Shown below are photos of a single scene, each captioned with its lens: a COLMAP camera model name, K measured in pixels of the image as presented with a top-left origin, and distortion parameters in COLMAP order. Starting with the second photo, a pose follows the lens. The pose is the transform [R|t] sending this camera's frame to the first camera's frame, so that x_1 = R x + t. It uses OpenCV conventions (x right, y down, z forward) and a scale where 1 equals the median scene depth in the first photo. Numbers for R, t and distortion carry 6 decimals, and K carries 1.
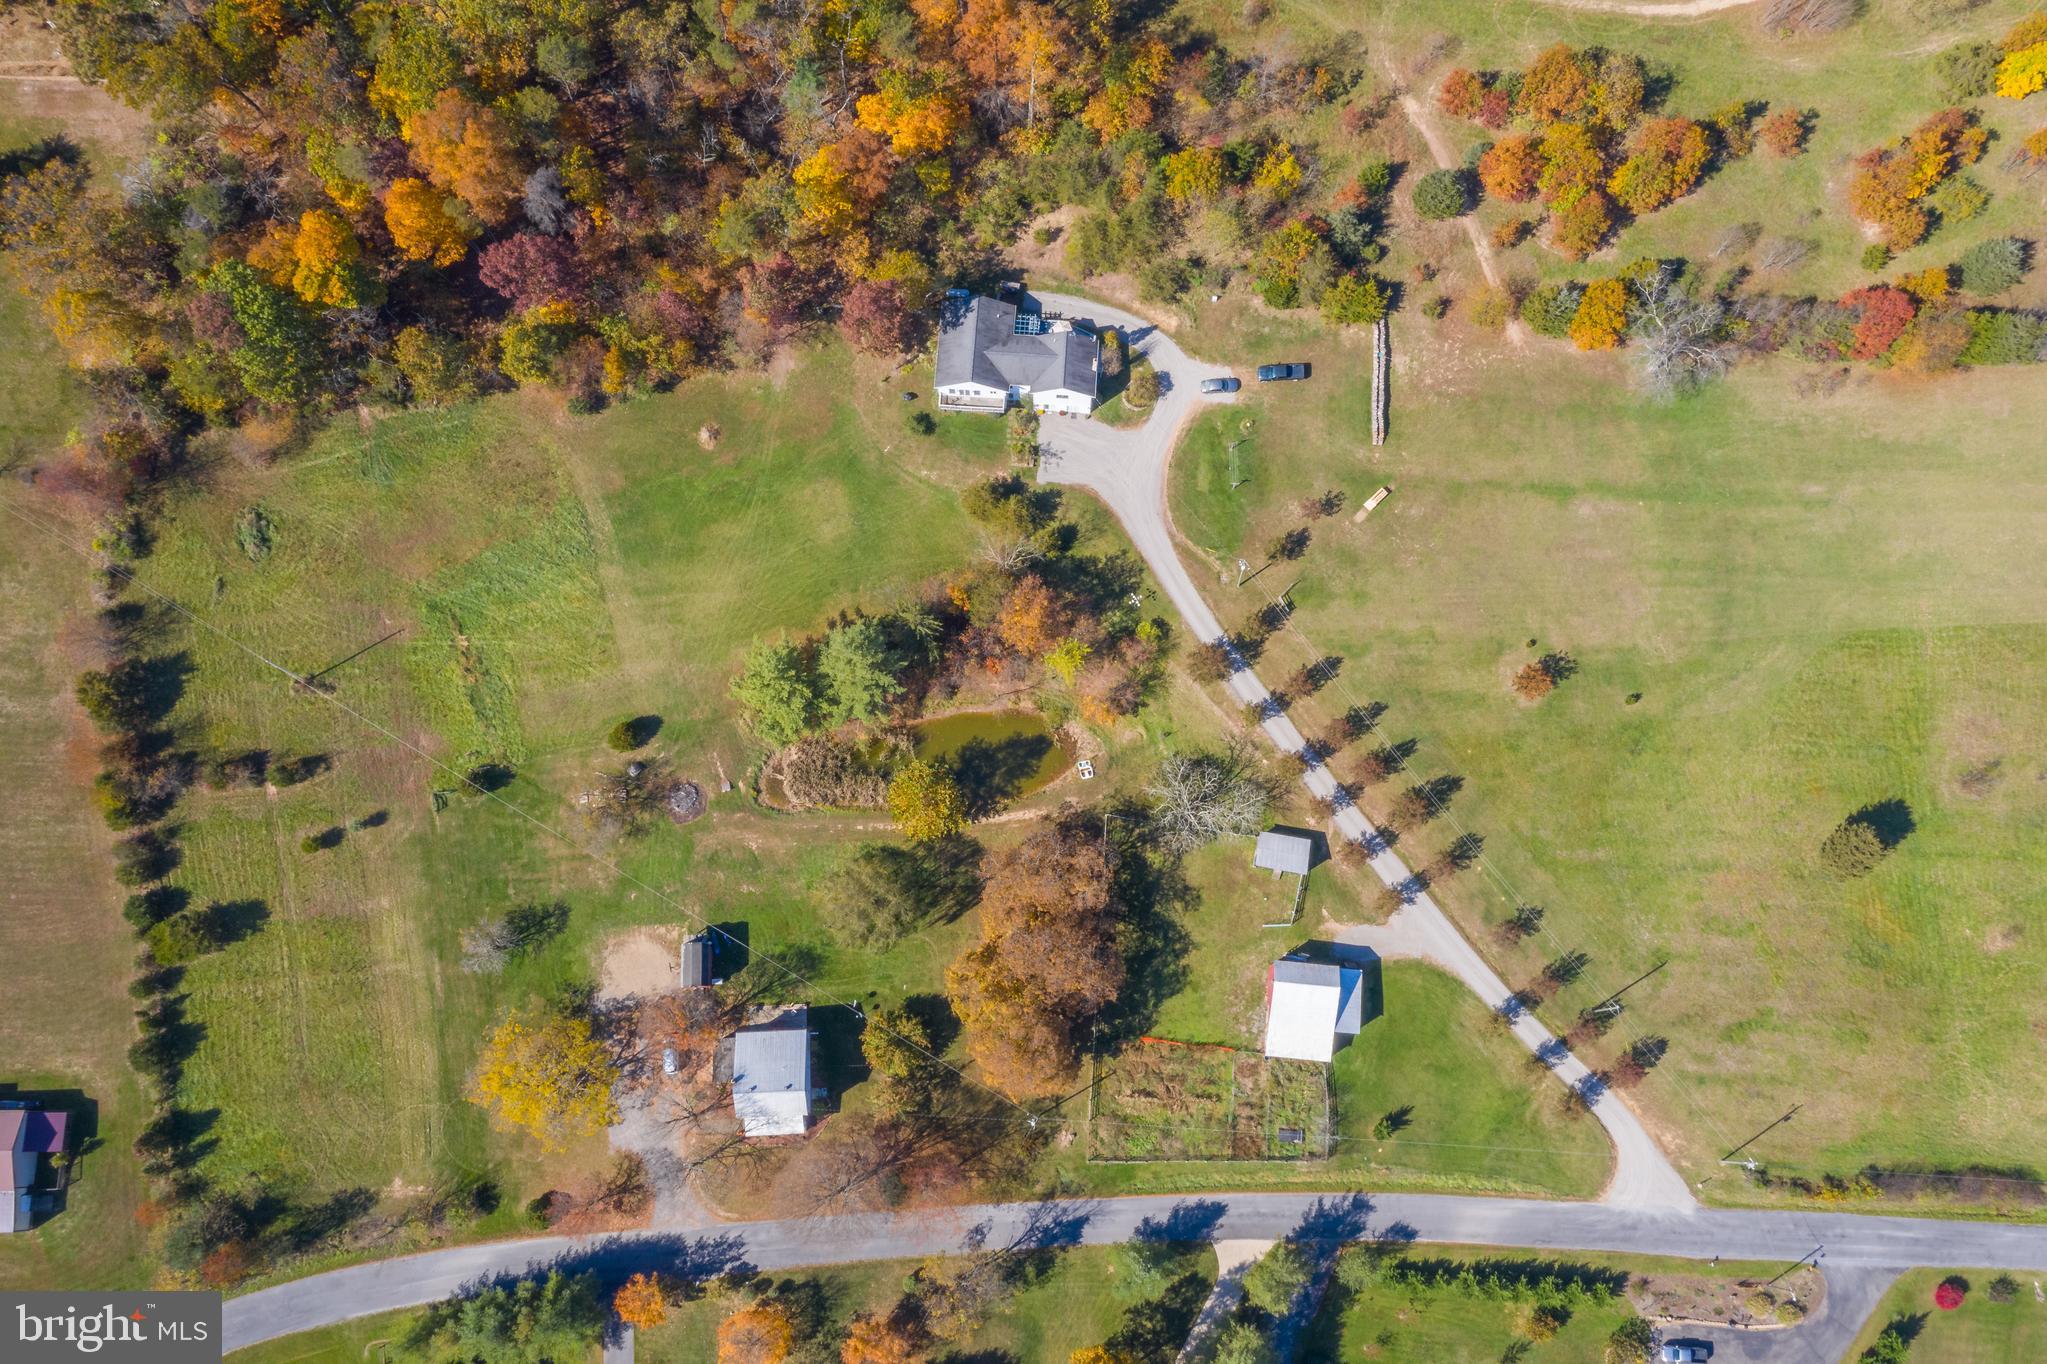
lens RADIAL K [[1624.1, 0, 1022.4], [0, 1624.1, 690.7], [0, 0, 1]] dist [-0.017372, 0.007830]
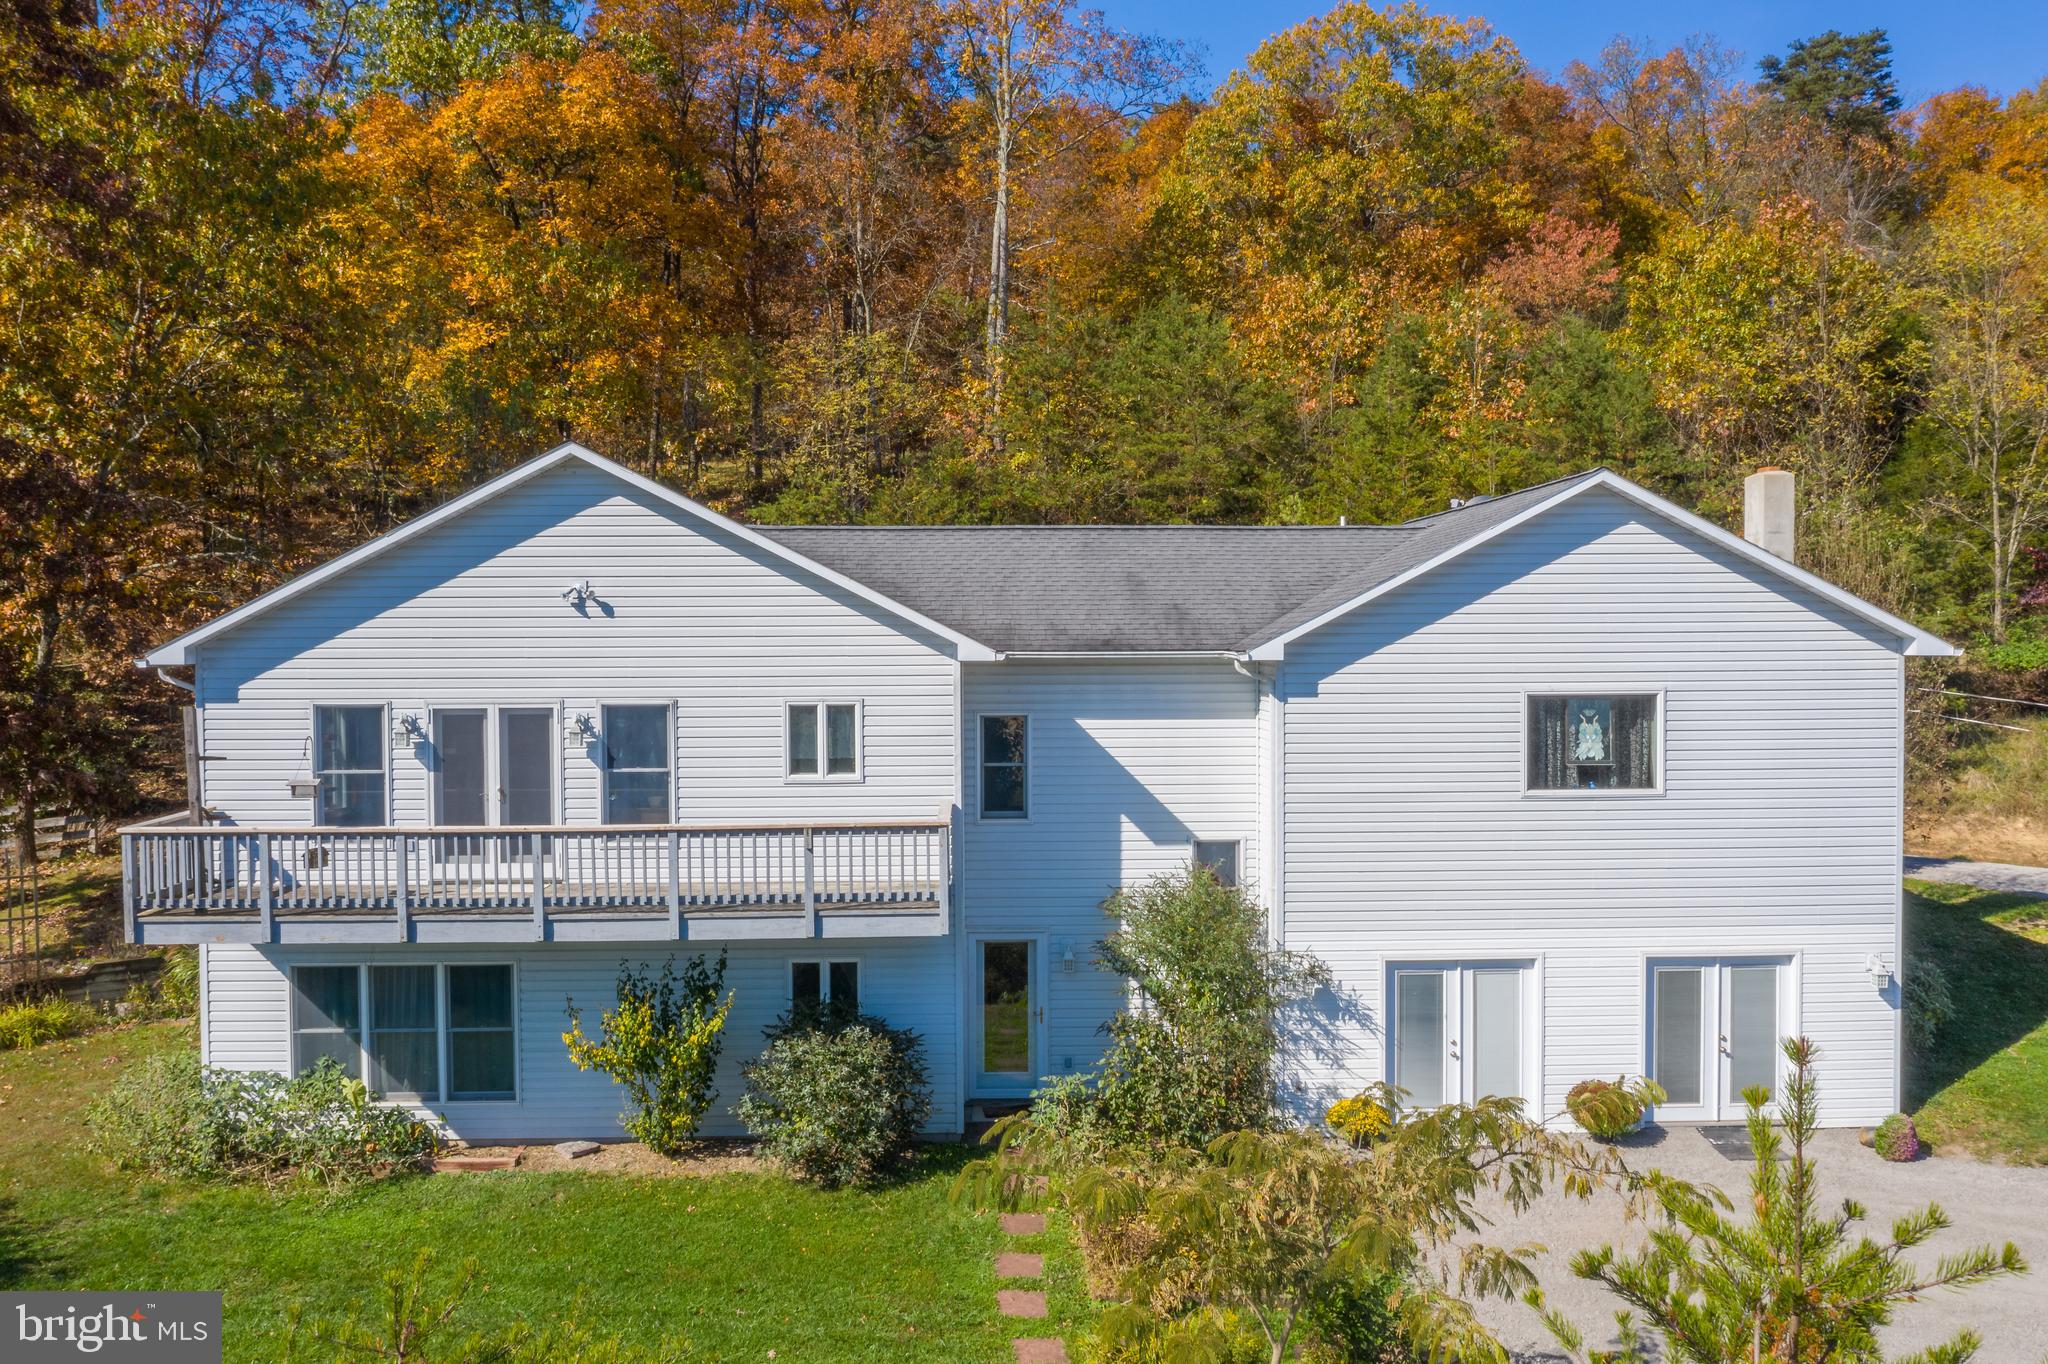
lens RADIAL K [[1624.9, 0, 1032.8], [0, 1624.9, 690.0], [0, 0, 1]] dist [-0.017372, 0.007830]
pose [[0.994488, 0.007086, 0.104609, -0.015932], [0.098528, 0.278022, -0.955508, -0.099491], [-0.035855, 0.960549, 0.275792, 0.980348]]
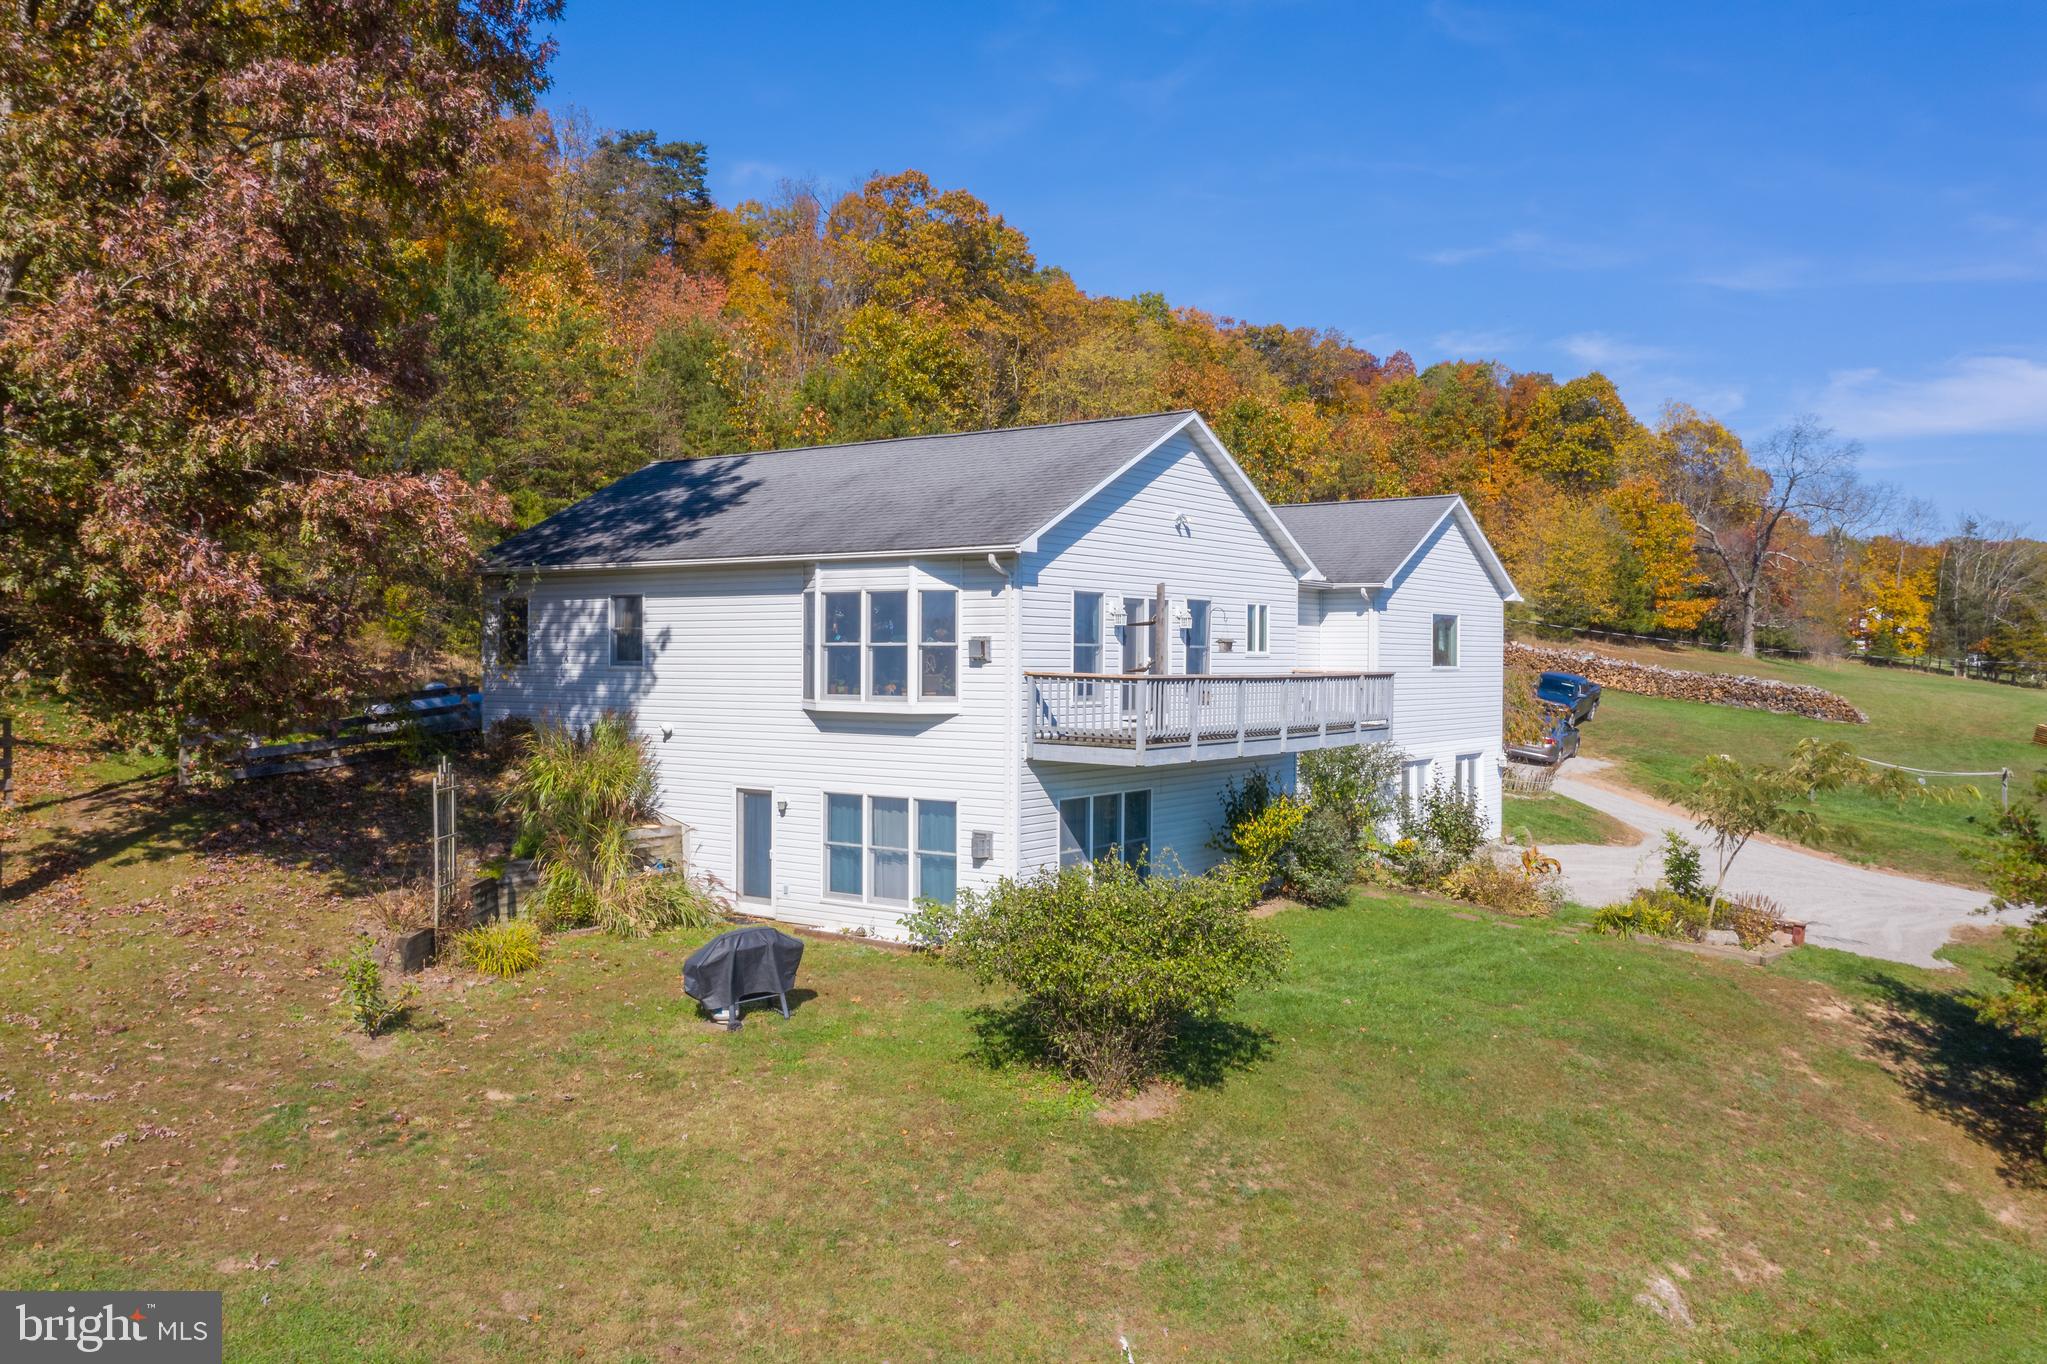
lens RADIAL K [[1624.1, 0, 1018.7], [0, 1624.1, 681.5], [0, 0, 1]] dist [-0.017372, 0.007830]
pose [[0.519175, 0.006388, 0.854644, -0.143003], [0.824227, 0.260759, -0.502647, -0.132815], [-0.226068, 0.965383, 0.130114, 0.999241]]
